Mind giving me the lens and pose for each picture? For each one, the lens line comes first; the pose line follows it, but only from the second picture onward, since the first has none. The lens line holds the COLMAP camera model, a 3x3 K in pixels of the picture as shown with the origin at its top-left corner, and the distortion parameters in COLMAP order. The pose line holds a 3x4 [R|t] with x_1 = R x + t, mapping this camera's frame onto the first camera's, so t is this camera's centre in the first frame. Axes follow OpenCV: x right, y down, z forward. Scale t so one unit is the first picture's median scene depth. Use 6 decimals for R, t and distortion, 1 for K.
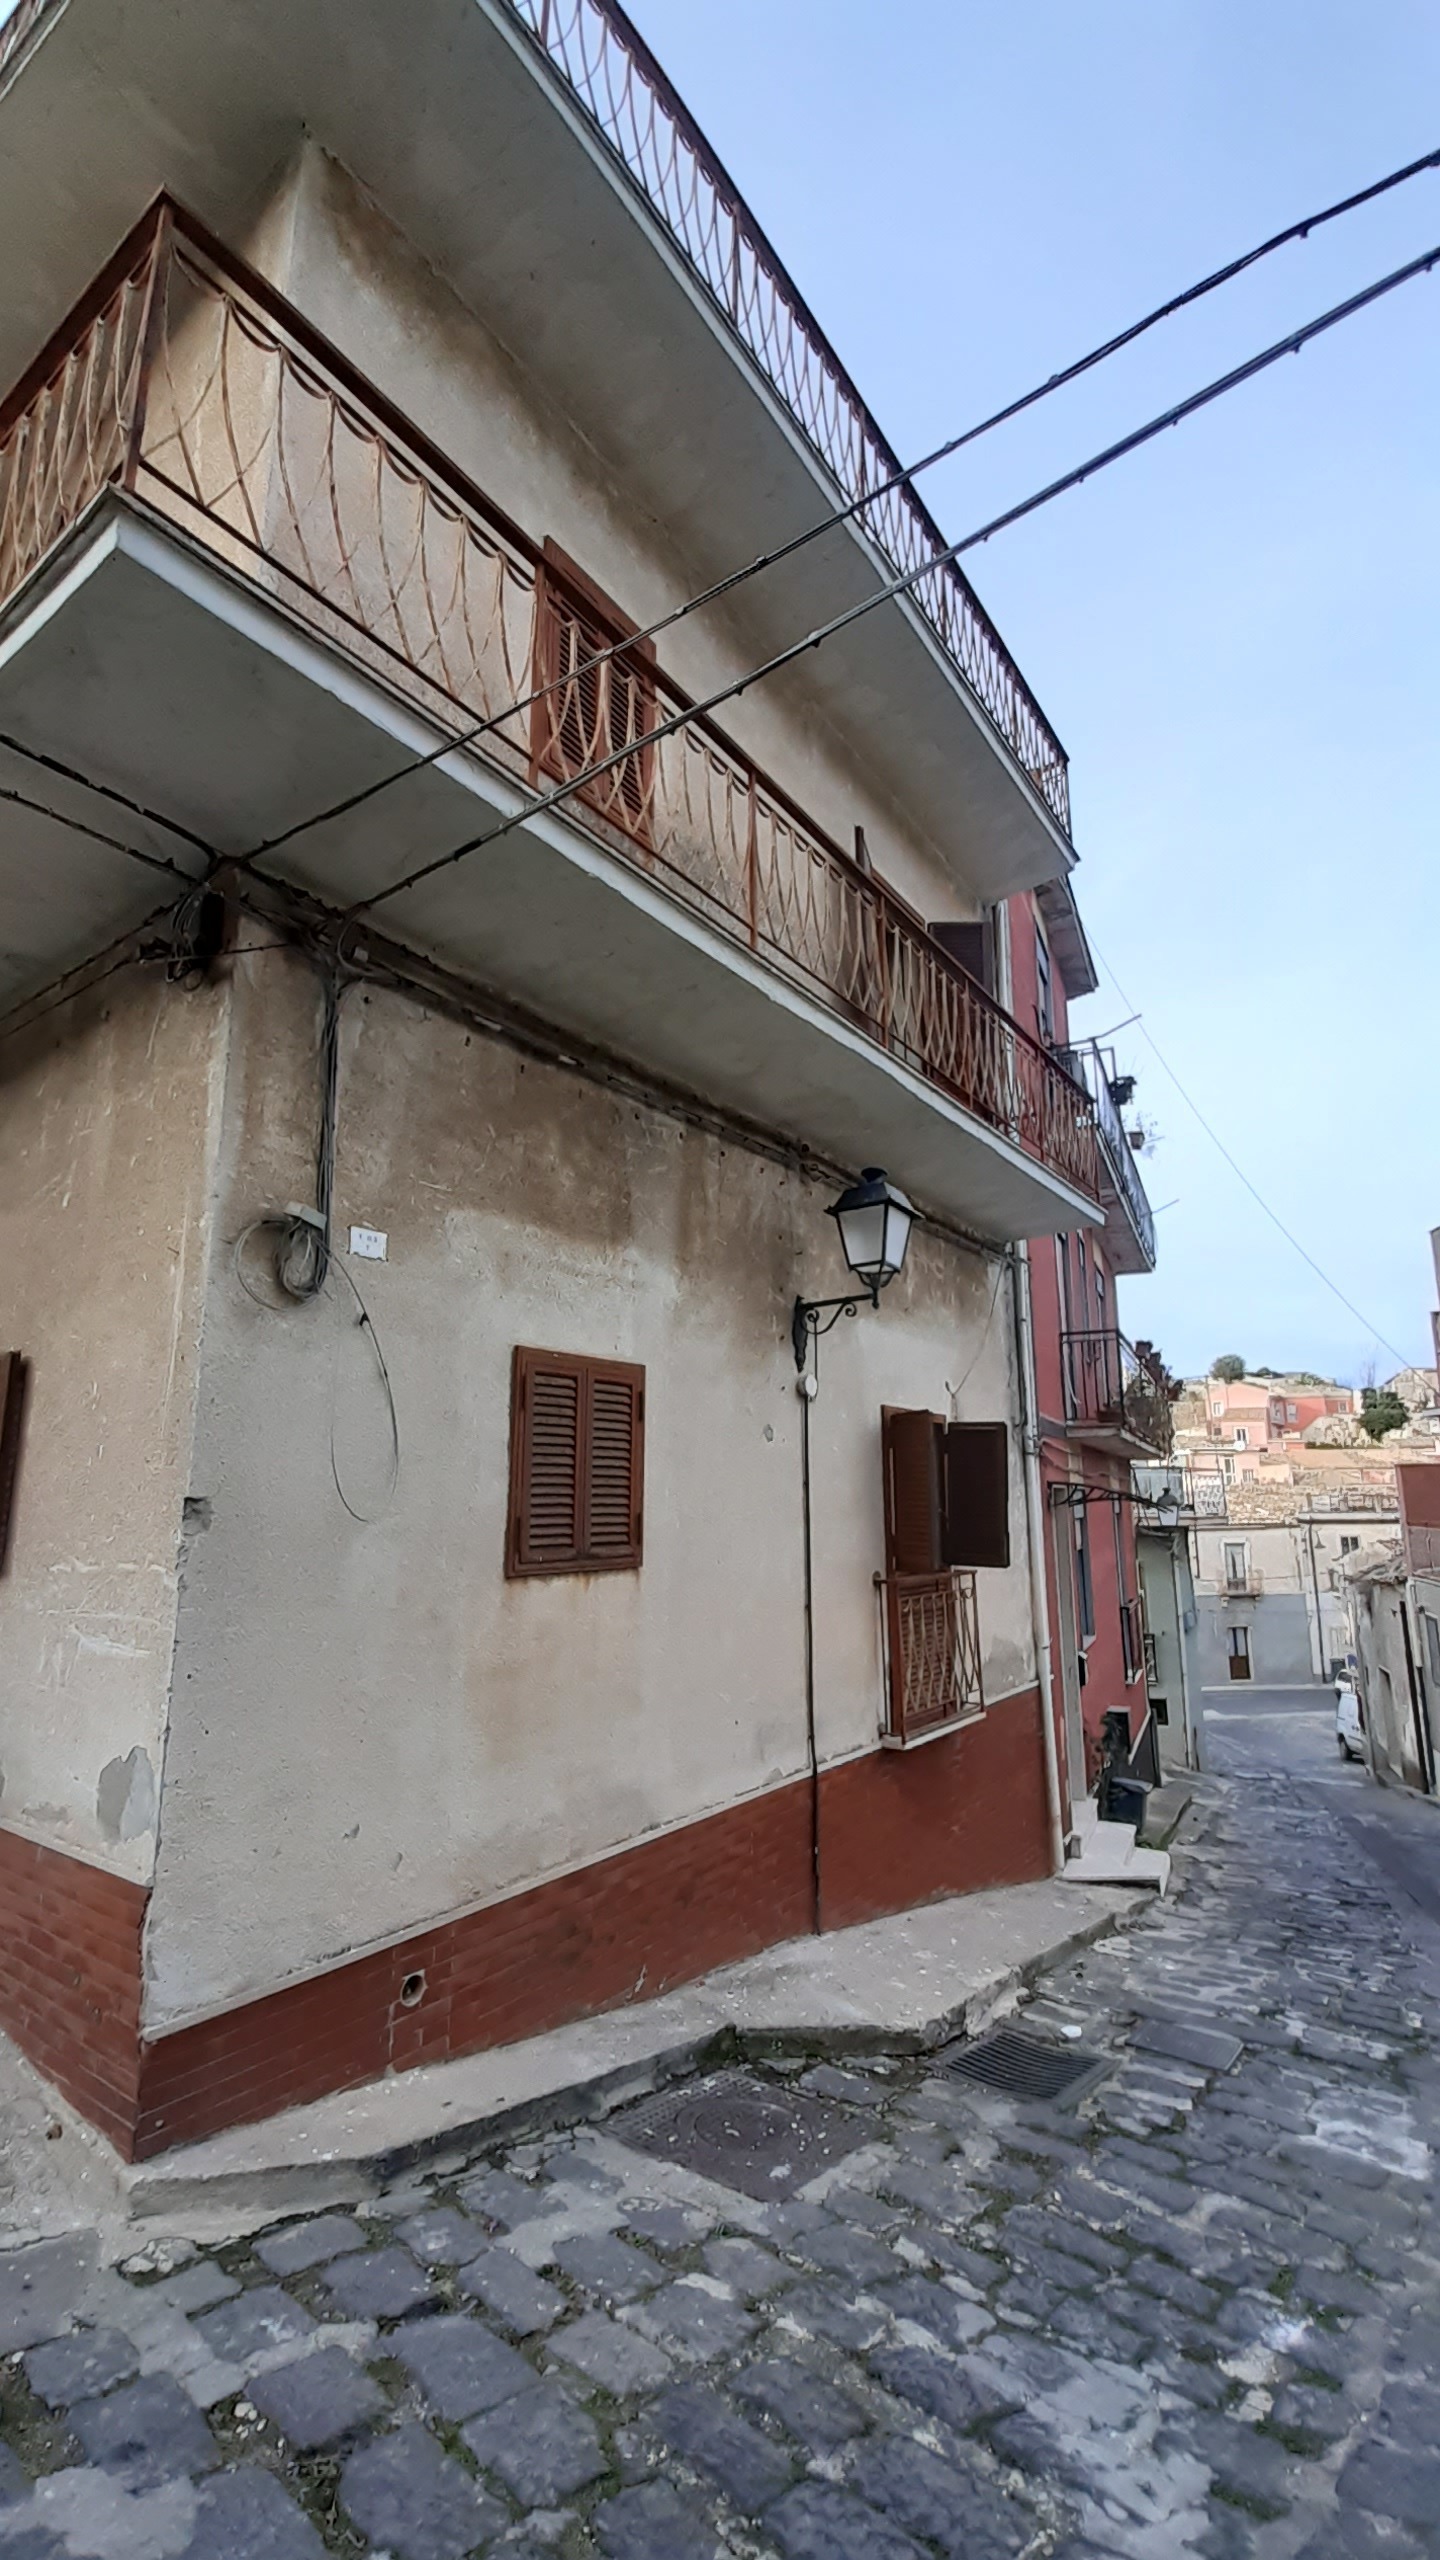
lens RADIAL K [[1038.0, 0, 717.2], [0, 1038.0, 1313.4], [0, 0, 1]] dist [0.002544, 0.000207]
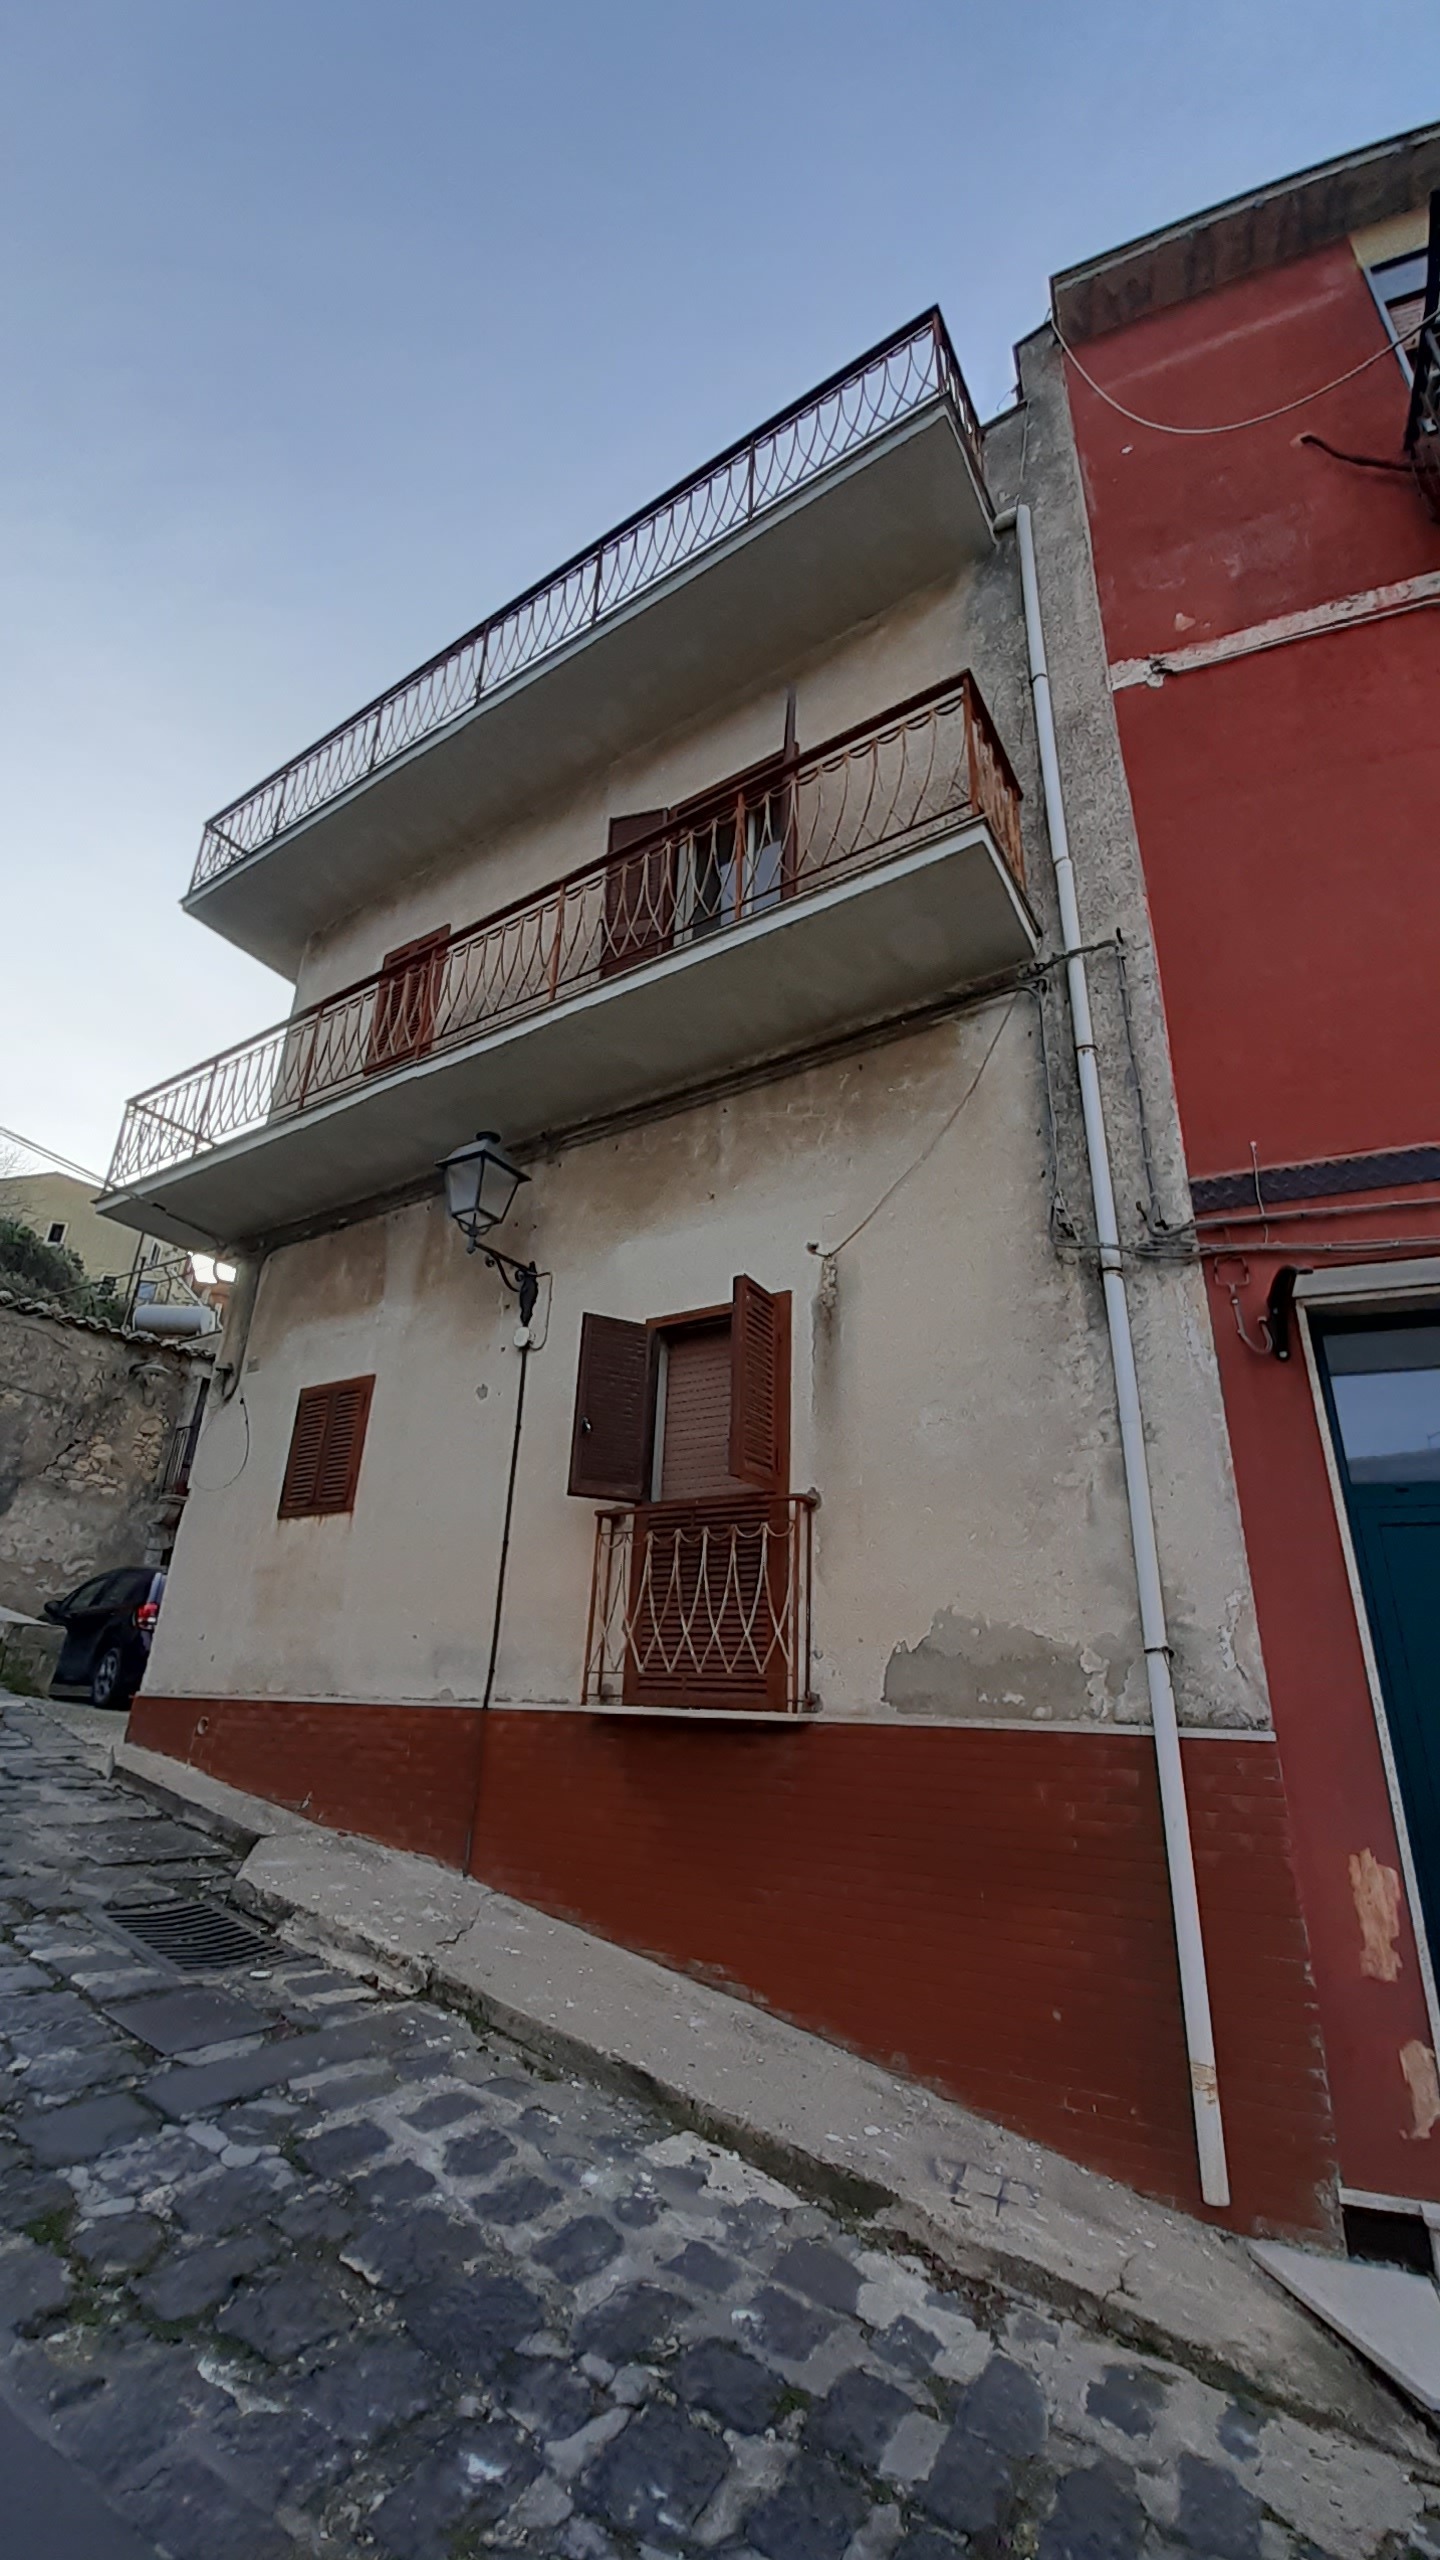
lens RADIAL K [[1021.5, 0, 720.0], [0, 1021.5, 1280.0], [0, 0, 1]] dist [0.015764, -0.014698]
pose [[0.068715, -0.371303, -0.925965, 1.195478], [0.147877, 0.921697, -0.358618, 0.458818], [0.986616, -0.112287, 0.118242, 1.170845]]
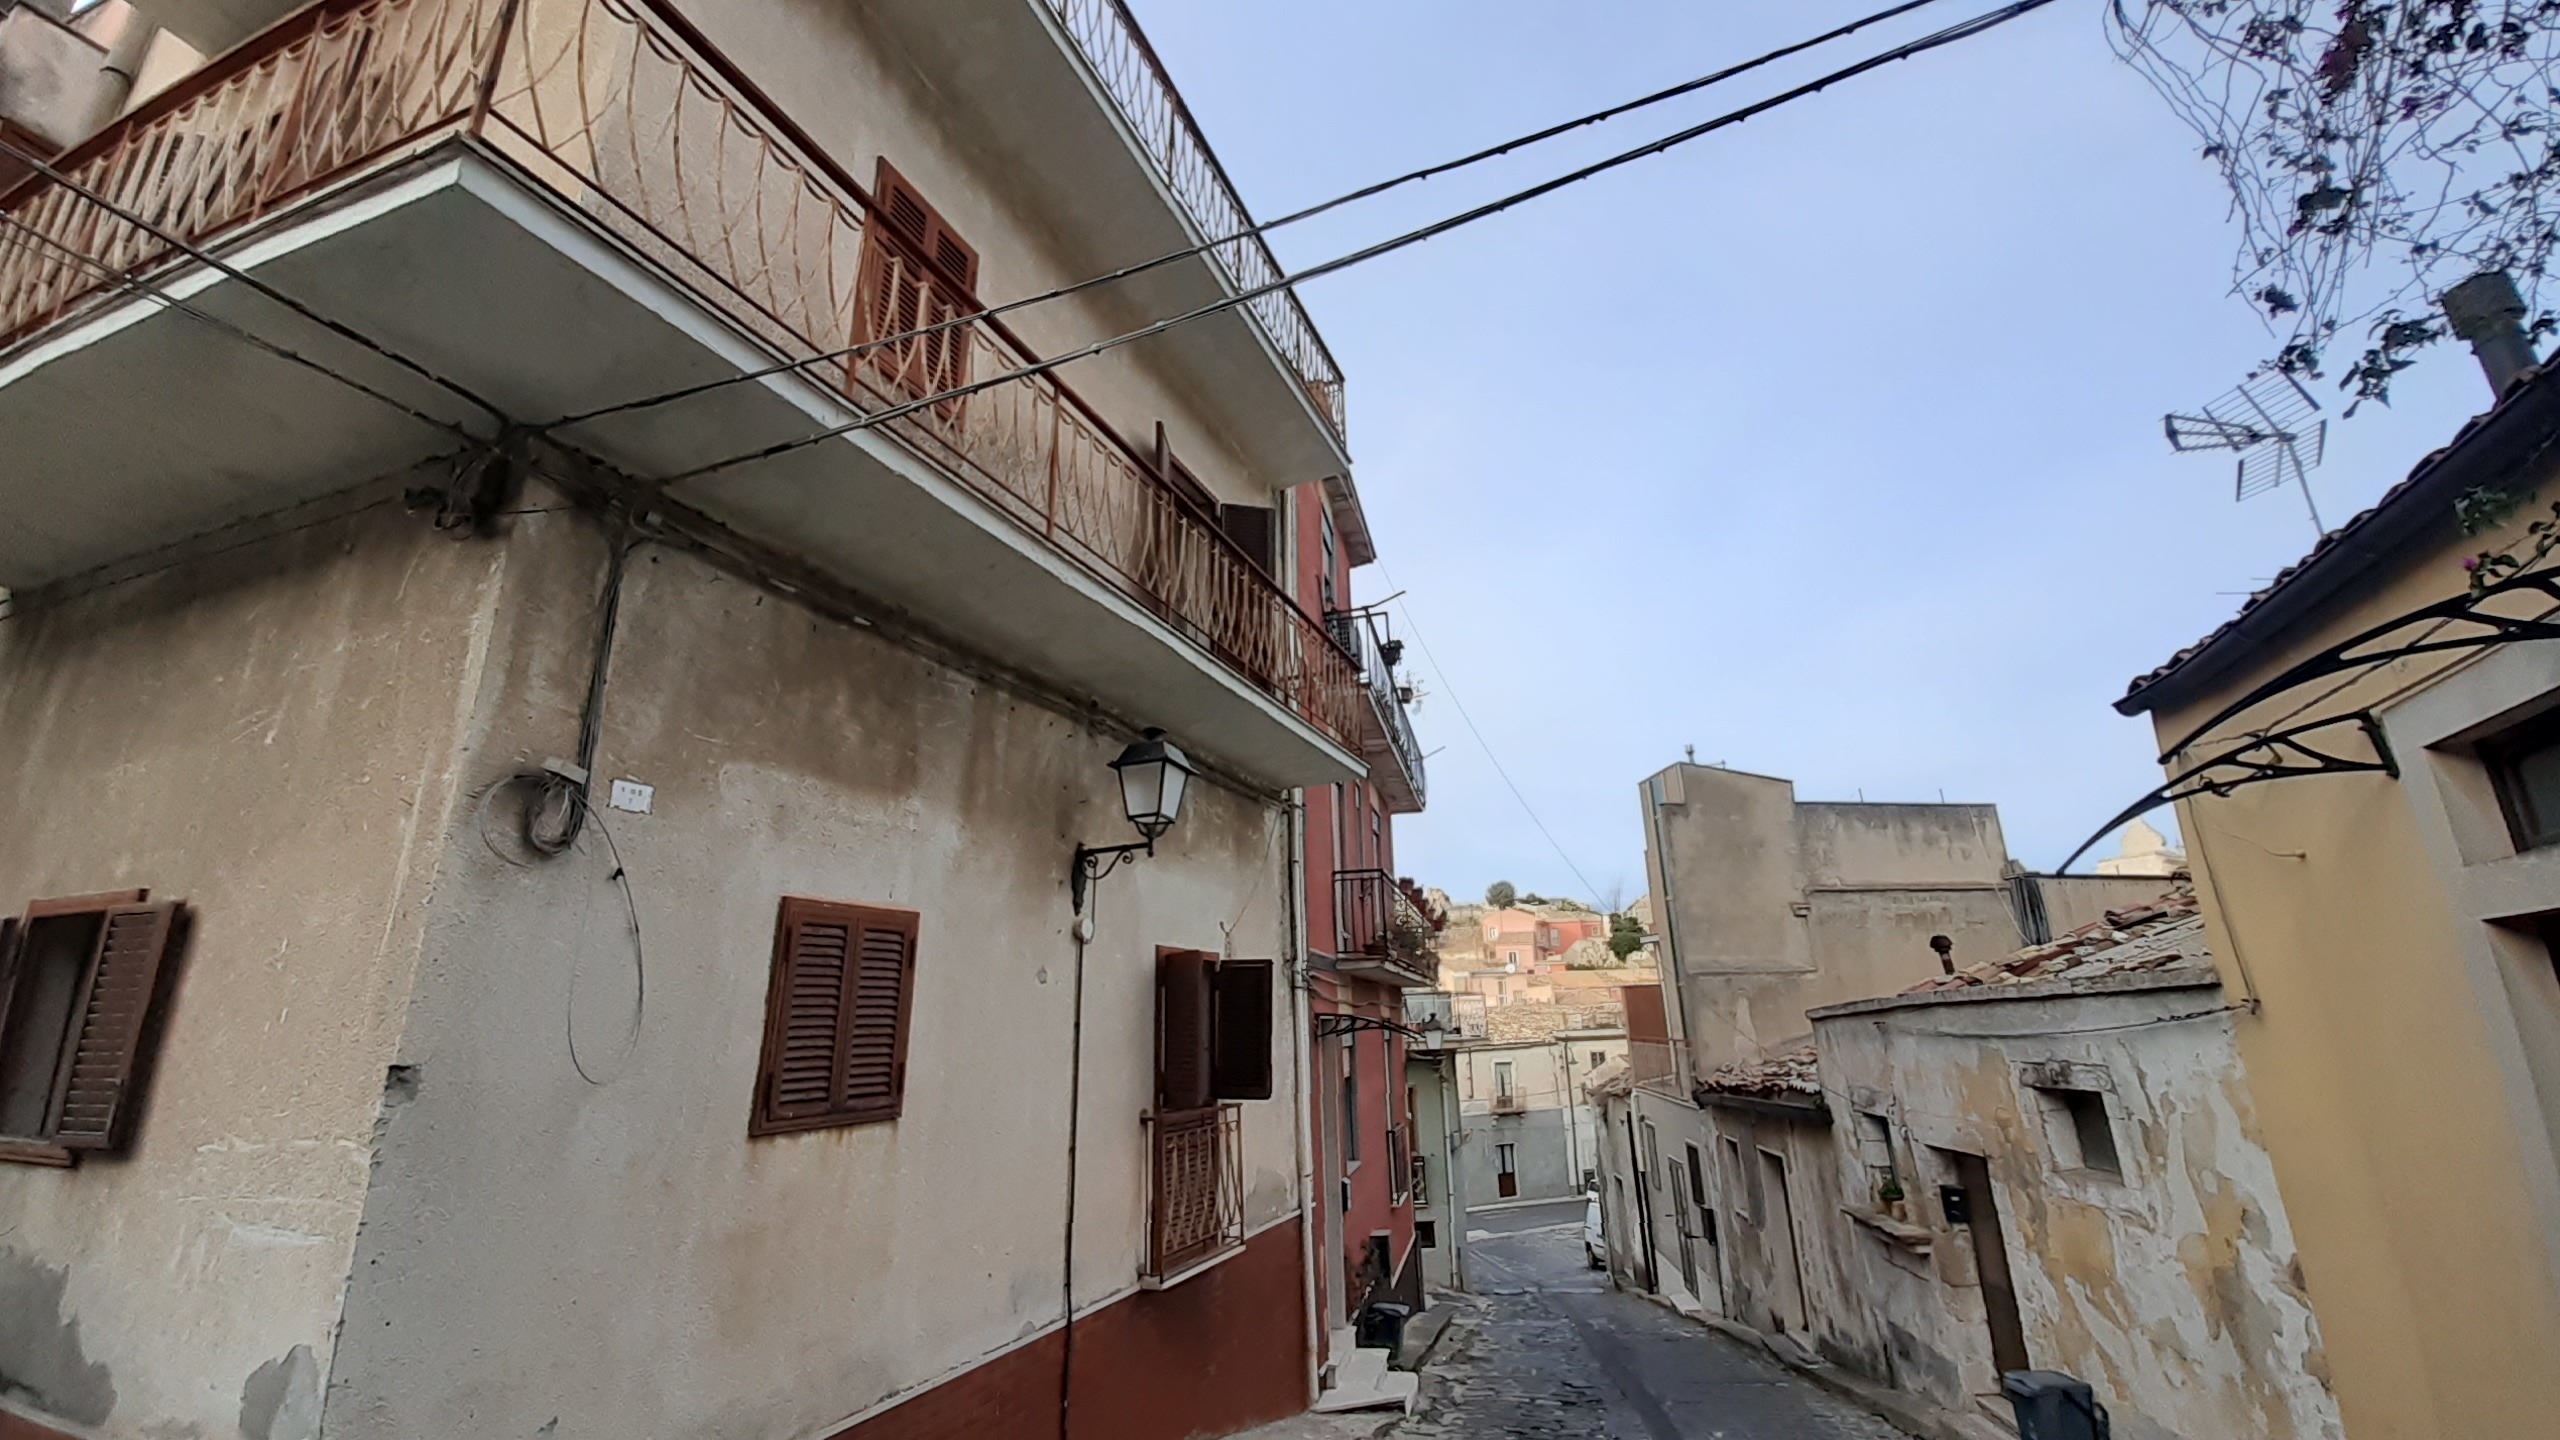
lens RADIAL K [[1021.5, 0, 1308.6], [0, 1021.5, 699.4], [0, 0, 1]] dist [0.015764, -0.014698]
pose [[0.961843, 0.058035, 0.267376, 0.016044], [-0.021470, 0.990241, -0.137698, -0.024683], [-0.272758, 0.126703, 0.953703, -0.092186]]
